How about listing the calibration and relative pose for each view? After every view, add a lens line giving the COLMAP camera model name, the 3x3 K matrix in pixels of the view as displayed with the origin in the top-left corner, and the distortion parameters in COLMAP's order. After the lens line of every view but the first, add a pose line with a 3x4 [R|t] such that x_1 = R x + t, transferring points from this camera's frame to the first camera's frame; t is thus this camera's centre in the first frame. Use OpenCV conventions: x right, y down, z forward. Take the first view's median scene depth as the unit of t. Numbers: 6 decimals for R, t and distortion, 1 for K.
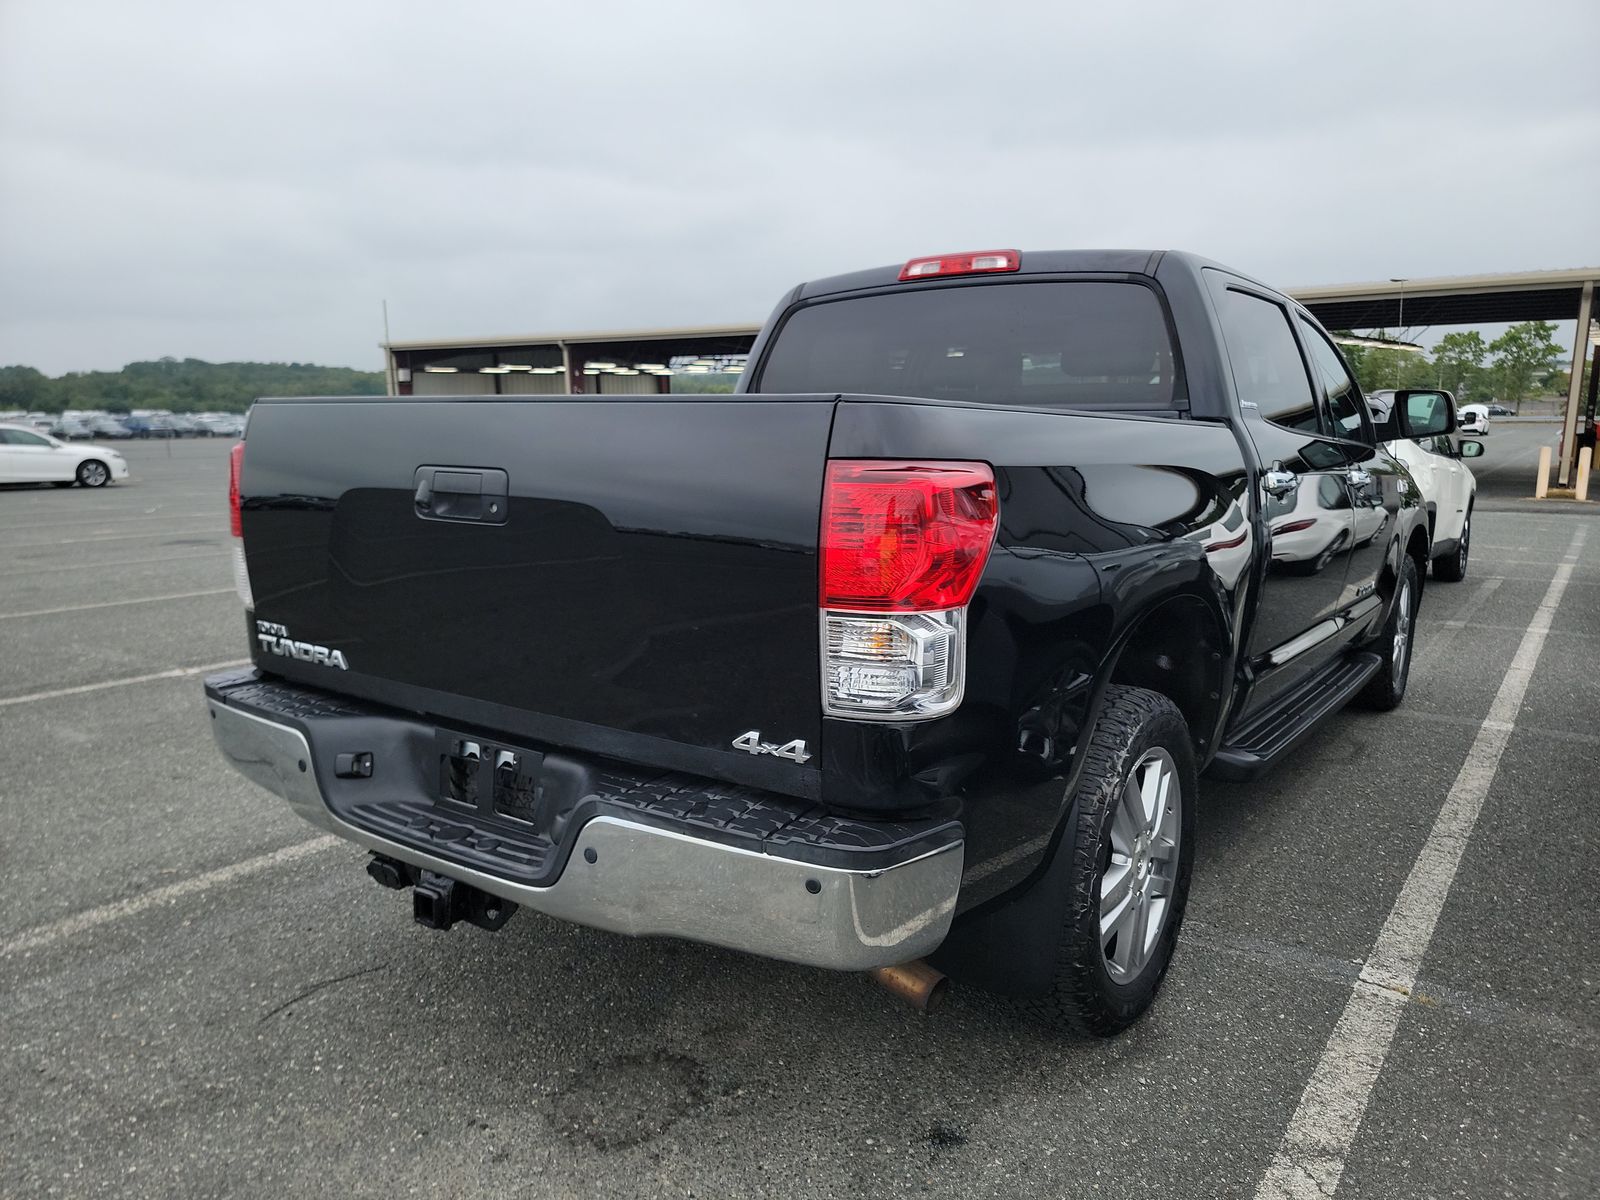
lens RADIAL K [[1115.7, 0, 820.2], [0, 1115.7, 609.8], [0, 0, 1]] dist [0.081323, -0.060473]
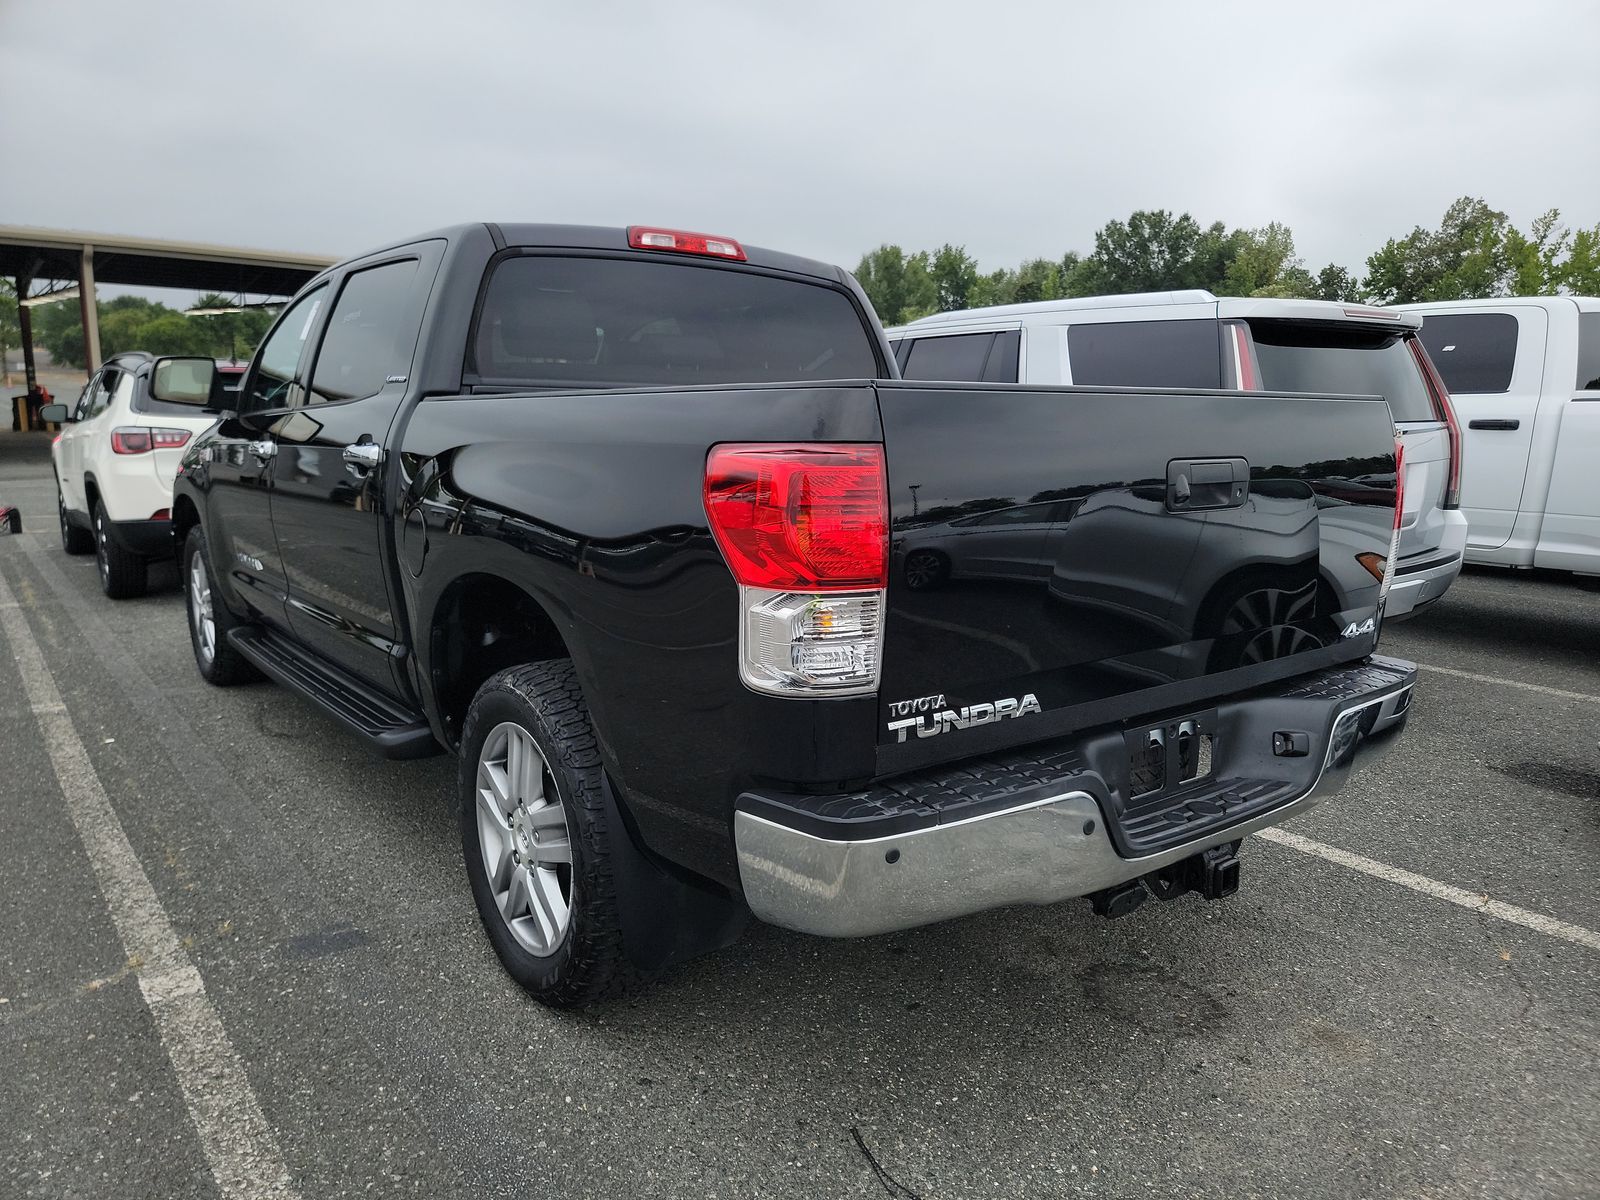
lens RADIAL K [[1115.7, 0, 820.2], [0, 1115.7, 609.8], [0, 0, 1]] dist [0.081323, -0.060473]
pose [[0.277840, -0.174104, 0.944718, -1.297140], [0.141017, 0.980177, 0.139166, -0.167439], [-0.950221, 0.094556, 0.296884, 0.948188]]
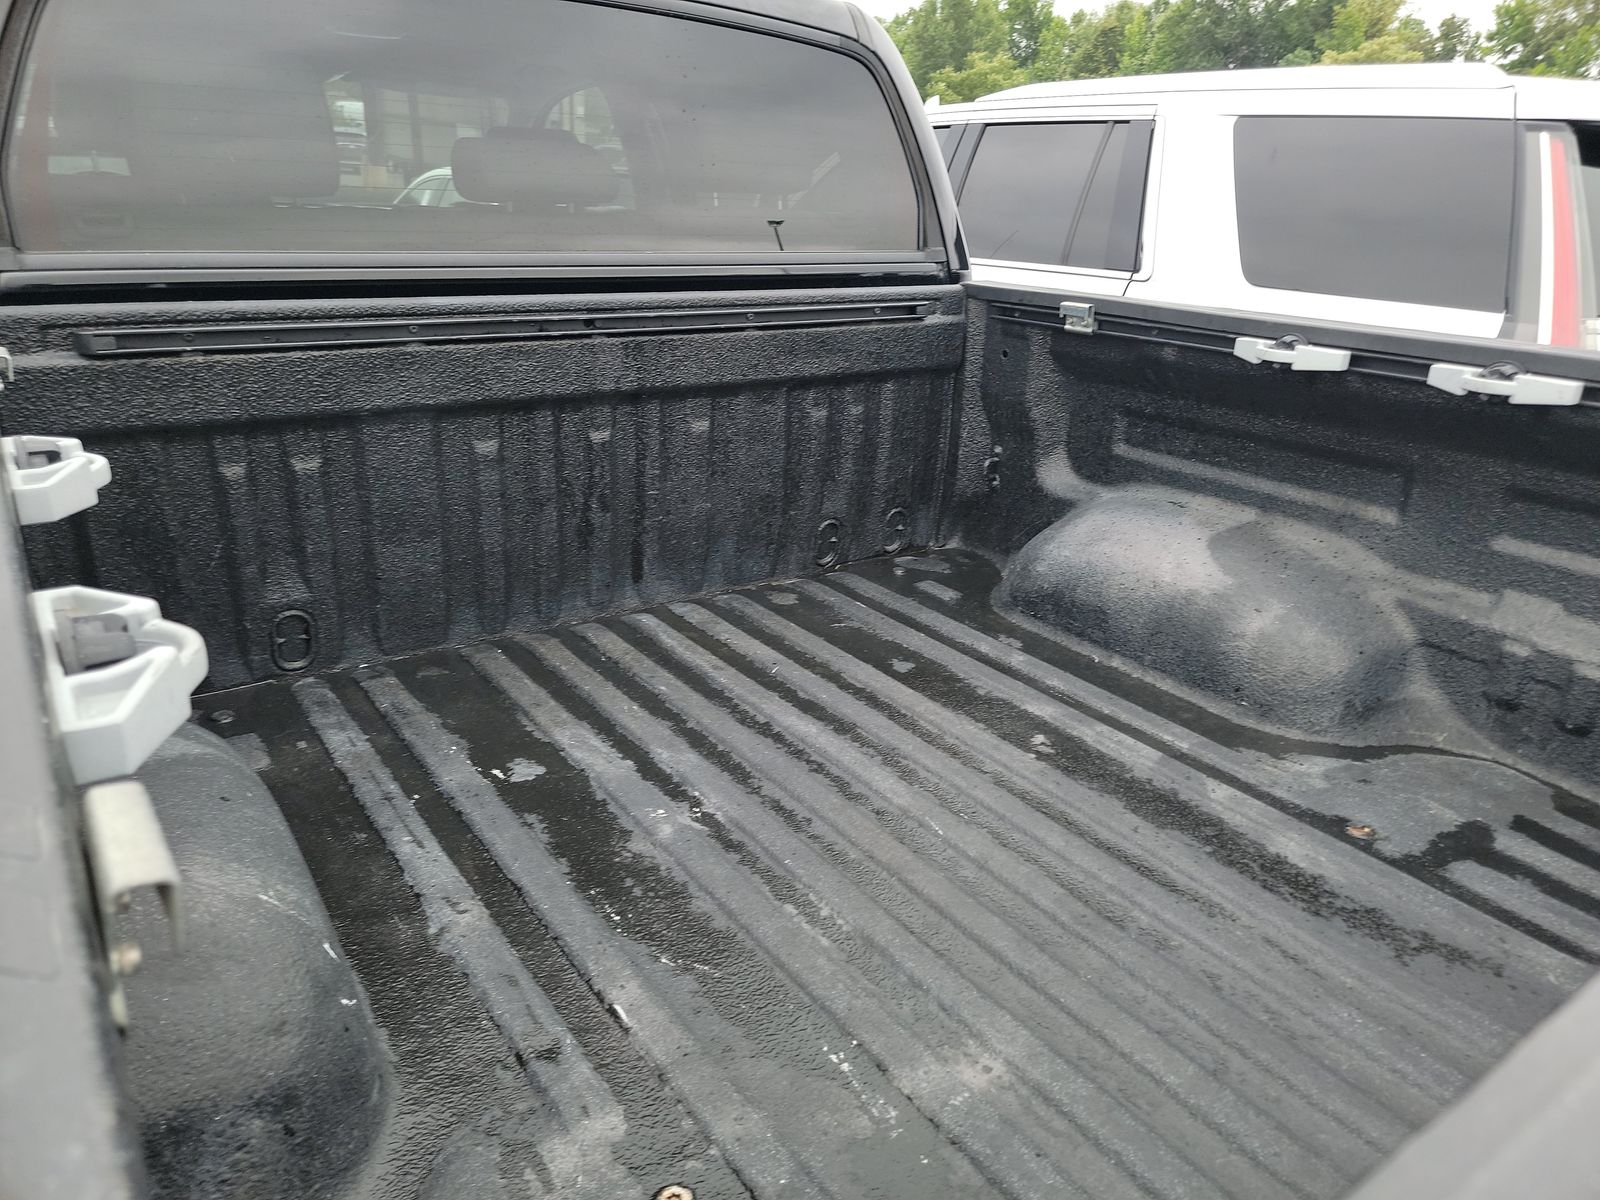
lens RADIAL K [[1115.7, 0, 820.2], [0, 1115.7, 609.8], [0, 0, 1]] dist [0.081323, -0.060473]
pose [[0.320493, -0.341605, 0.883510, -0.585055], [0.110921, 0.939827, 0.323143, -0.276796], [-0.940734, -0.005565, 0.339100, 1.090594]]
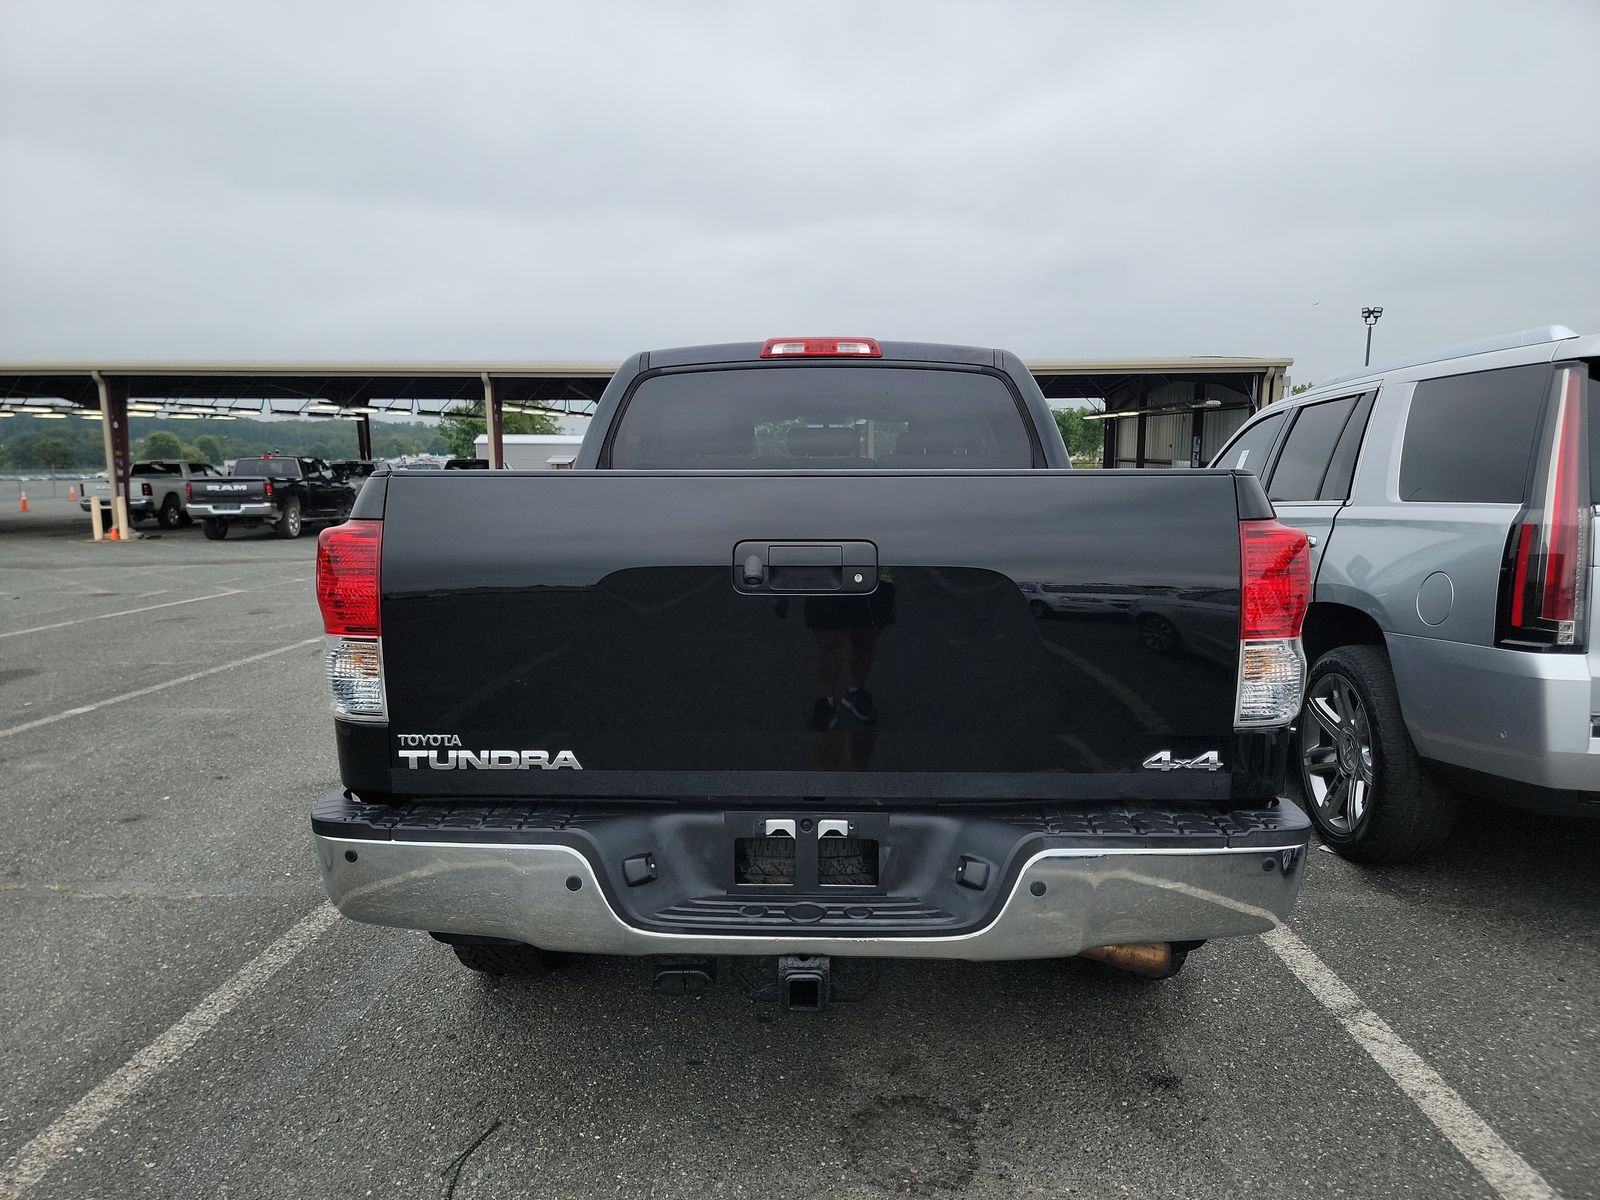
lens RADIAL K [[1111.8, 0, 800.0], [0, 1111.8, 600.0], [0, 0, 1]] dist [0.074637, -0.008079]
pose [[0.834346, -0.065280, 0.547362, -0.792684], [0.096496, 0.994927, -0.028432, -0.042164], [-0.542729, 0.076540, 0.836413, 0.156932]]
